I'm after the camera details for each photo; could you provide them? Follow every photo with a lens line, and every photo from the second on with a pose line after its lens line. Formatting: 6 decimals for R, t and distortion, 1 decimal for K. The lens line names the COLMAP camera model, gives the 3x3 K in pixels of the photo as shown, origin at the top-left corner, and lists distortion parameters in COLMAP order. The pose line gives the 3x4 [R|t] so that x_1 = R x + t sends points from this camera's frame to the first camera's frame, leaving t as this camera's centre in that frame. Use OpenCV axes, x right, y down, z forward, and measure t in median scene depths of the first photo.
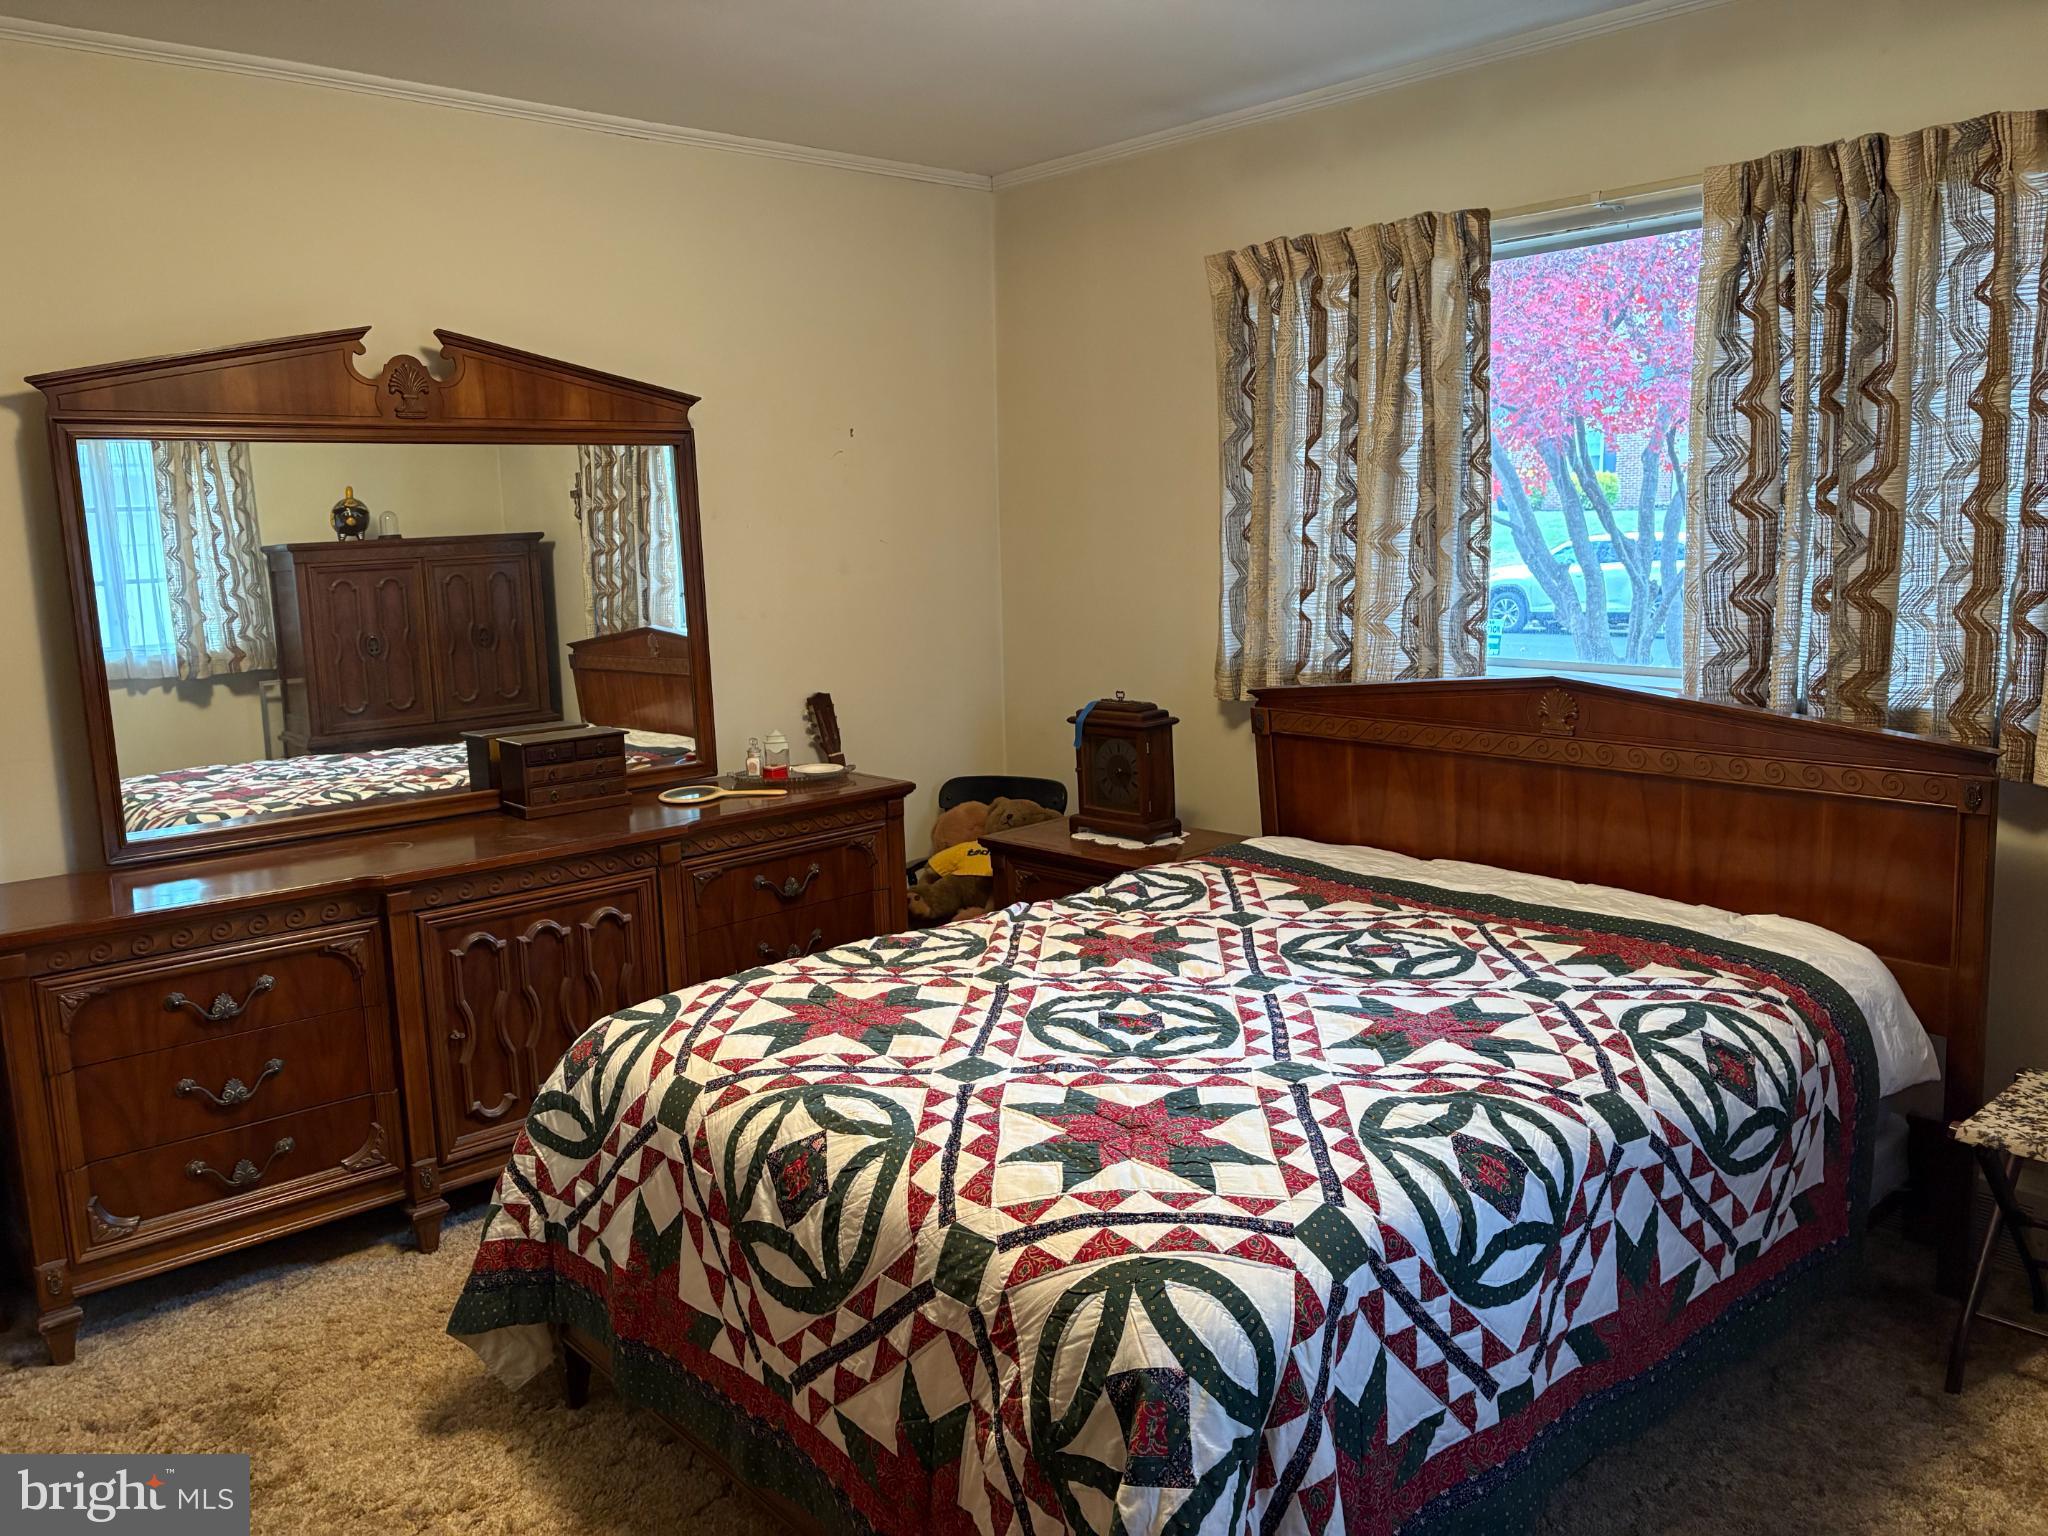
lens RADIAL K [[1543.9, 0, 1014.0], [0, 1543.9, 758.6], [0, 0, 1]] dist [0.049029, -0.060620]
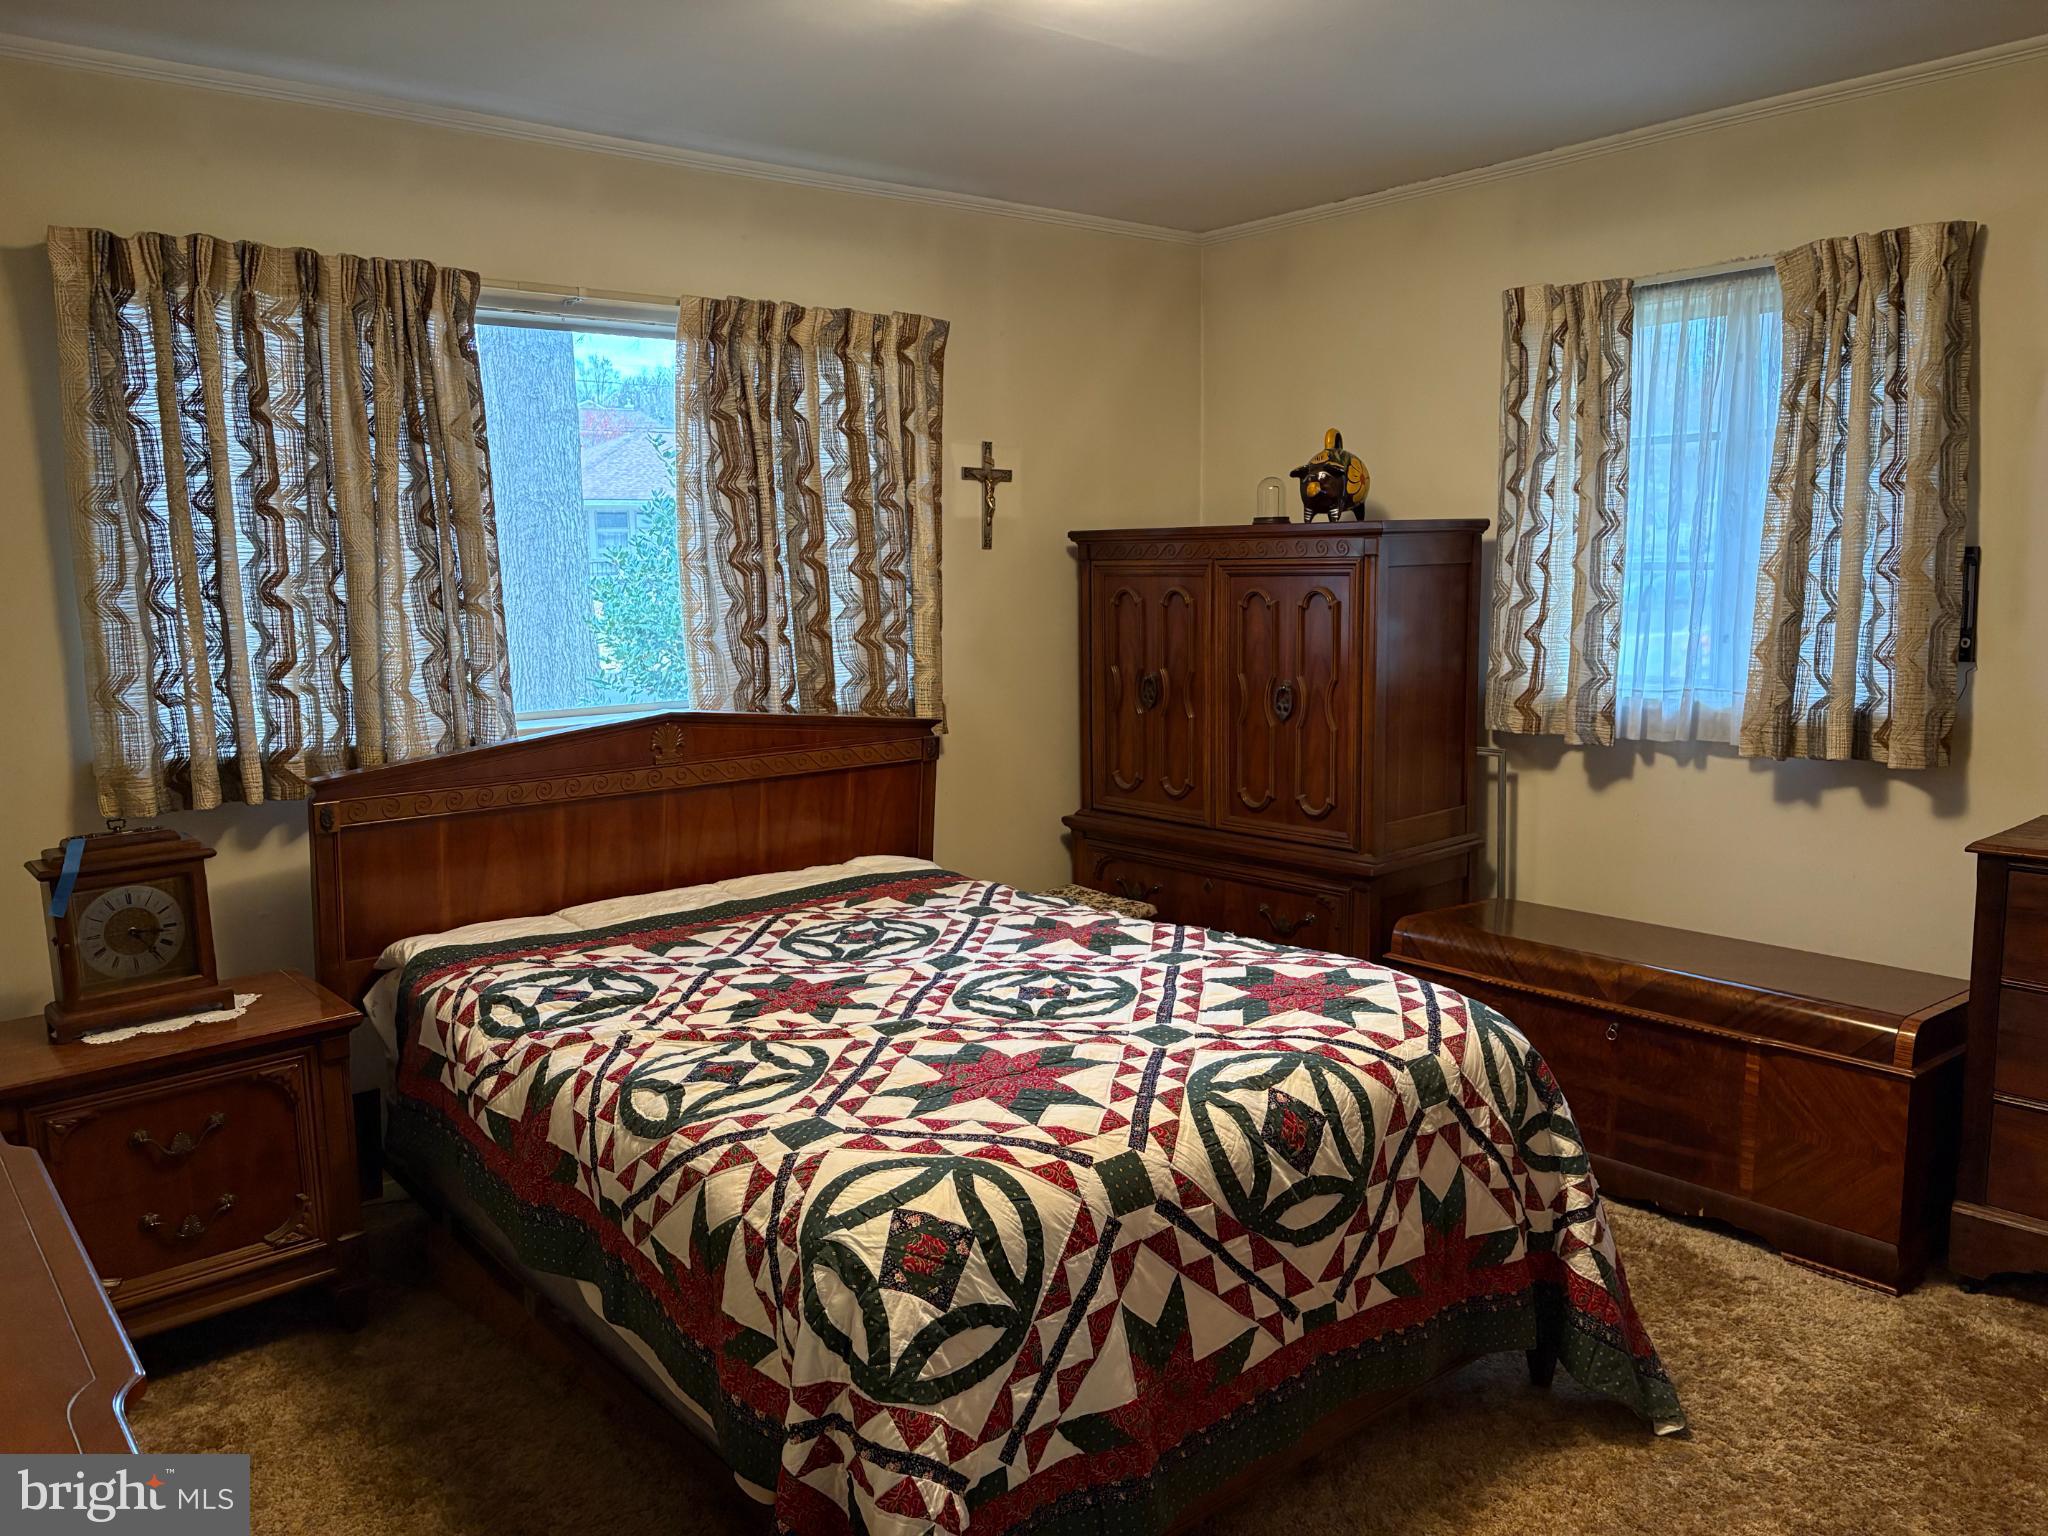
lens RADIAL K [[1543.9, 0, 1015.2], [0, 1543.9, 775.8], [0, 0, 1]] dist [0.049029, -0.060620]
pose [[0.044276, -0.116684, 0.992182, -0.861761], [0.175859, 0.978557, 0.107234, -0.094018], [-0.983419, 0.169736, 0.063846, 0.763563]]
